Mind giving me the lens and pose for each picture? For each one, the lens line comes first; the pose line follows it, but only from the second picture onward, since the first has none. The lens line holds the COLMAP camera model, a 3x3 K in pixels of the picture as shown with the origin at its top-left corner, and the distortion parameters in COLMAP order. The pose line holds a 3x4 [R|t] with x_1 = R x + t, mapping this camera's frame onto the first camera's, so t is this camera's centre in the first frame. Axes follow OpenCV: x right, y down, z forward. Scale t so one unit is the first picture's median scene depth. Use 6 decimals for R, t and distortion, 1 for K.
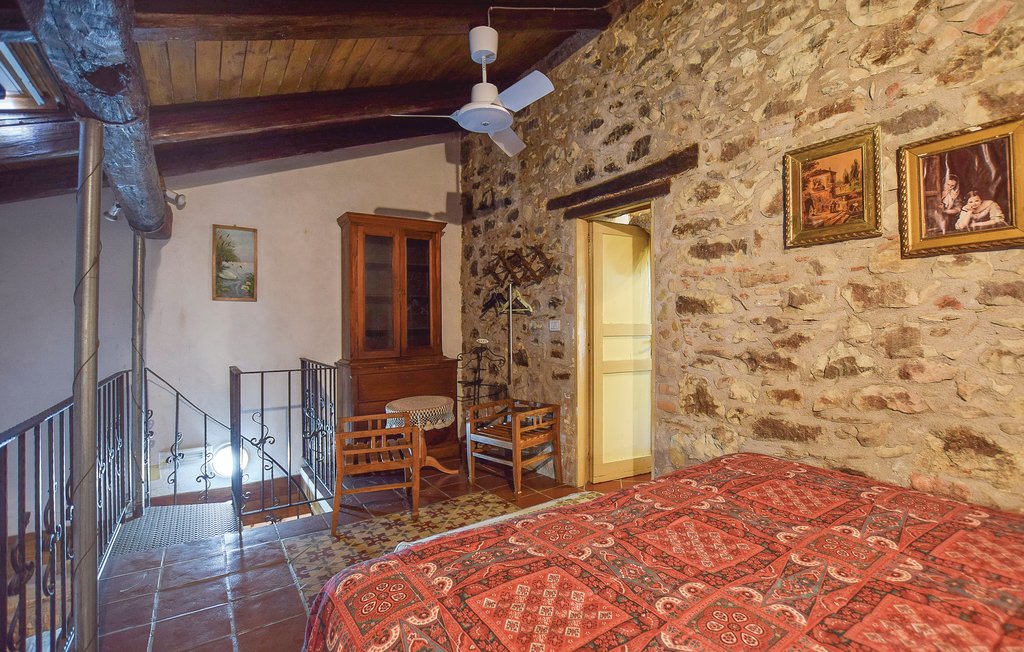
lens RADIAL K [[470.5, 0, 513.3], [0, 470.5, 331.4], [0, 0, 1]] dist [-0.019734, 0.001919]
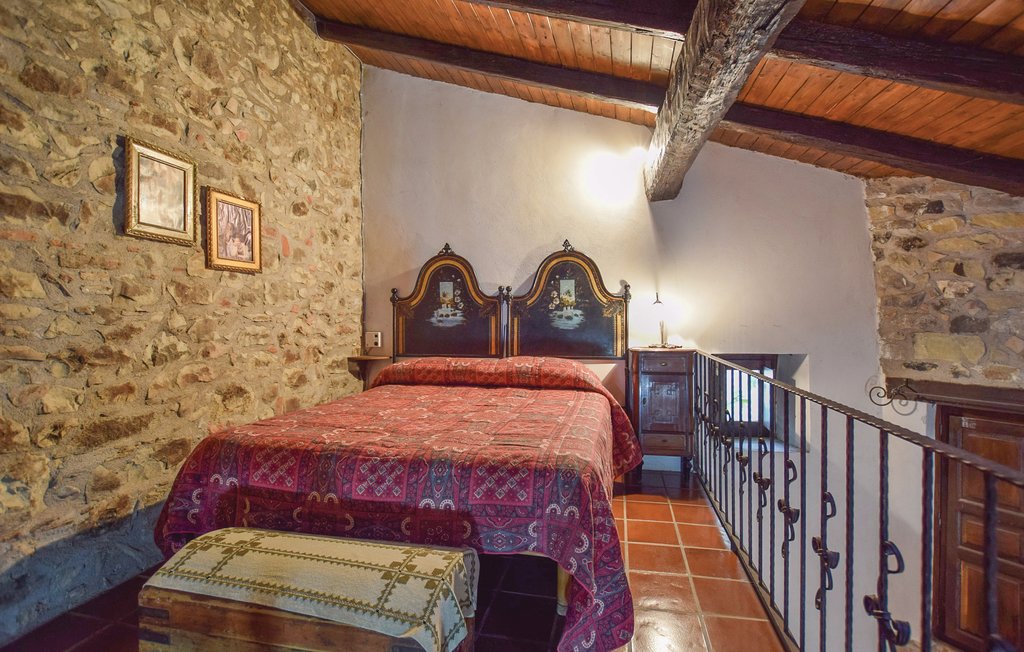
lens RADIAL K [[481.4, 0, 514.2], [0, 481.4, 323.9], [0, 0, 1]] dist [-0.022639, 0.000024]
pose [[-0.693417, 0.002758, 0.720531, -0.663541], [0.012173, 0.999895, 0.007888, 0.004690], [-0.720433, 0.014240, -0.693378, 1.108853]]
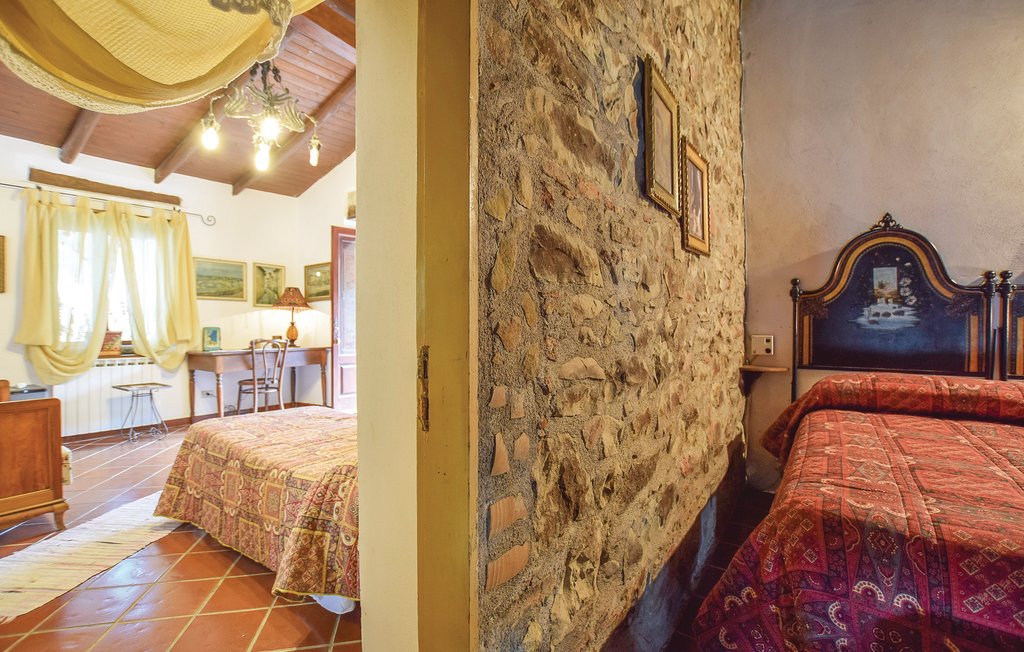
lens RADIAL K [[470.5, 0, 513.3], [0, 470.5, 331.4], [0, 0, 1]] dist [-0.019734, 0.001919]
pose [[-0.390239, -0.018133, 0.920535, 0.050269], [0.006971, 0.999719, 0.022647, -0.005022], [-0.920687, 0.015255, -0.390003, 1.452097]]
